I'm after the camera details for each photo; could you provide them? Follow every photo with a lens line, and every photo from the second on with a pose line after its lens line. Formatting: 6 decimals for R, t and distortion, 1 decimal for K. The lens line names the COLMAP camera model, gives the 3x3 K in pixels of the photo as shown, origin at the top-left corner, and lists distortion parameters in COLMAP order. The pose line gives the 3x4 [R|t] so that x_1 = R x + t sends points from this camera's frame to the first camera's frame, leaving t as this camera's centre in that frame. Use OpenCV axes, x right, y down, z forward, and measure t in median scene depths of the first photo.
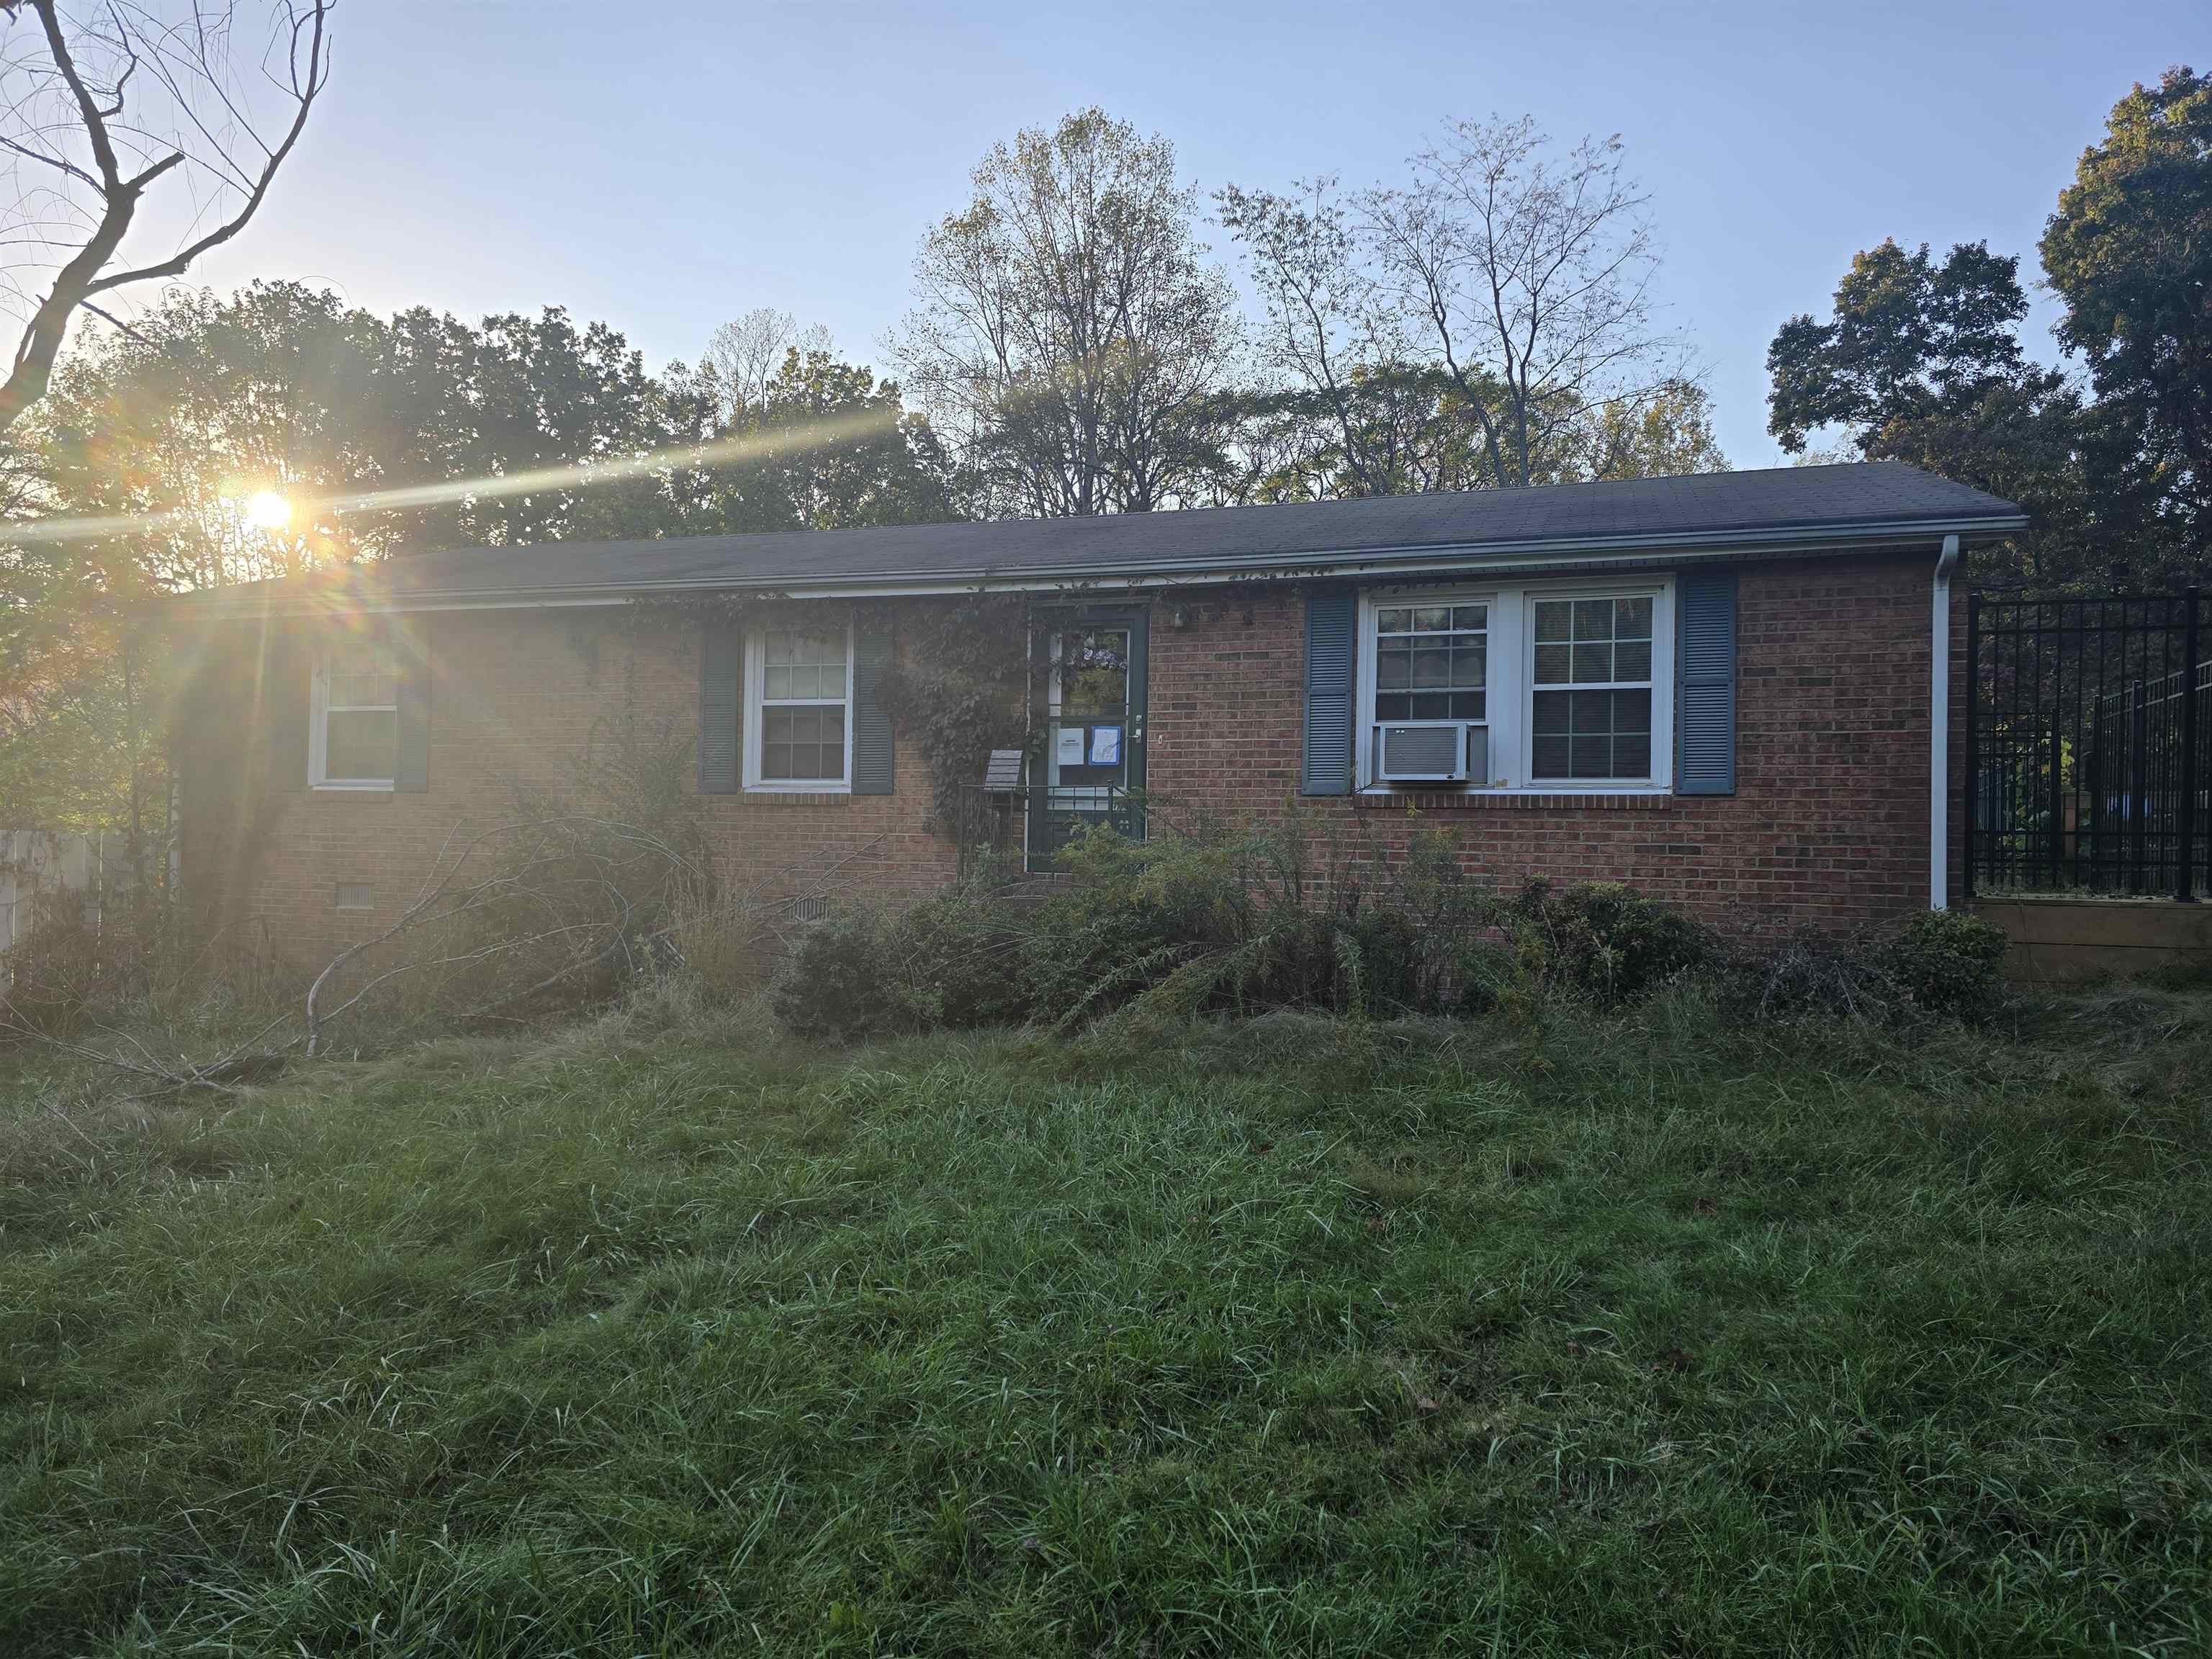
lens RADIAL K [[1474.5, 0, 1115.1], [0, 1474.5, 840.5], [0, 0, 1]] dist [0.083169, -0.067973]
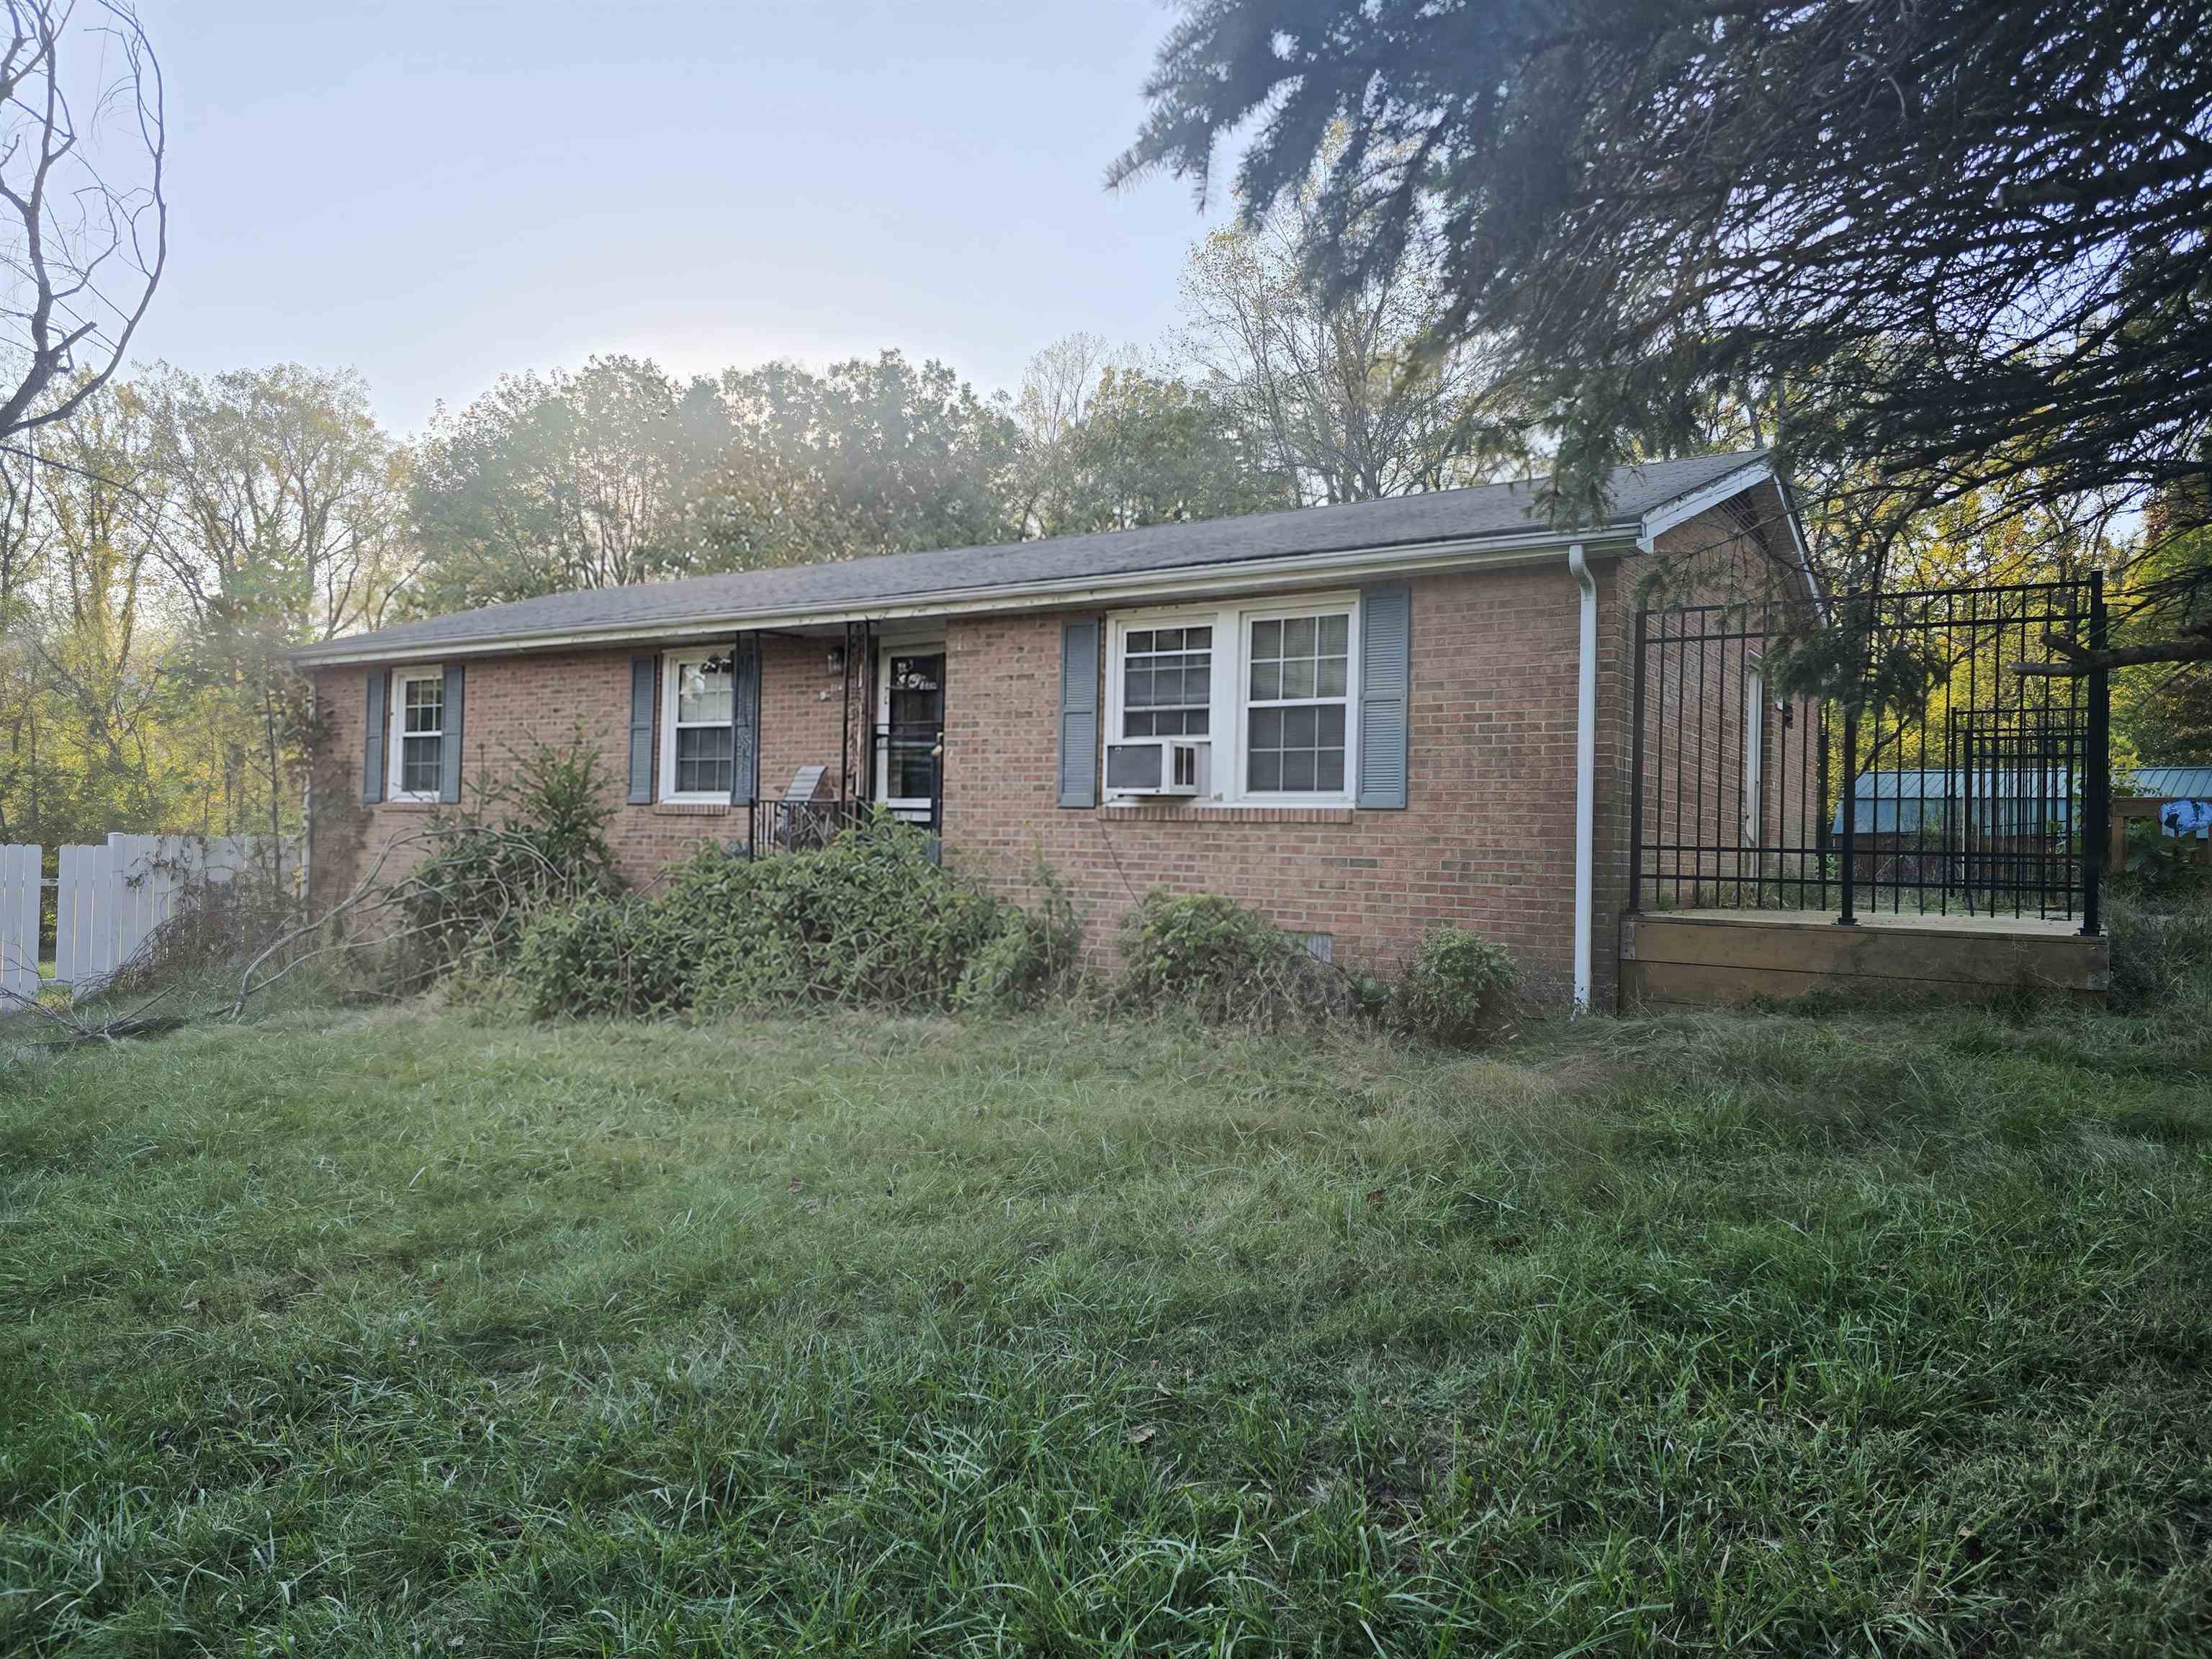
lens RADIAL K [[1475.2, 0, 1106.0], [0, 1475.2, 829.5], [0, 0, 1]] dist [0.087697, -0.104841]
pose [[0.964477, 0.002532, -0.264155, 0.453402], [-0.004030, 0.999979, -0.005128, -0.010025], [0.264136, 0.006011, 0.964467, -0.014013]]
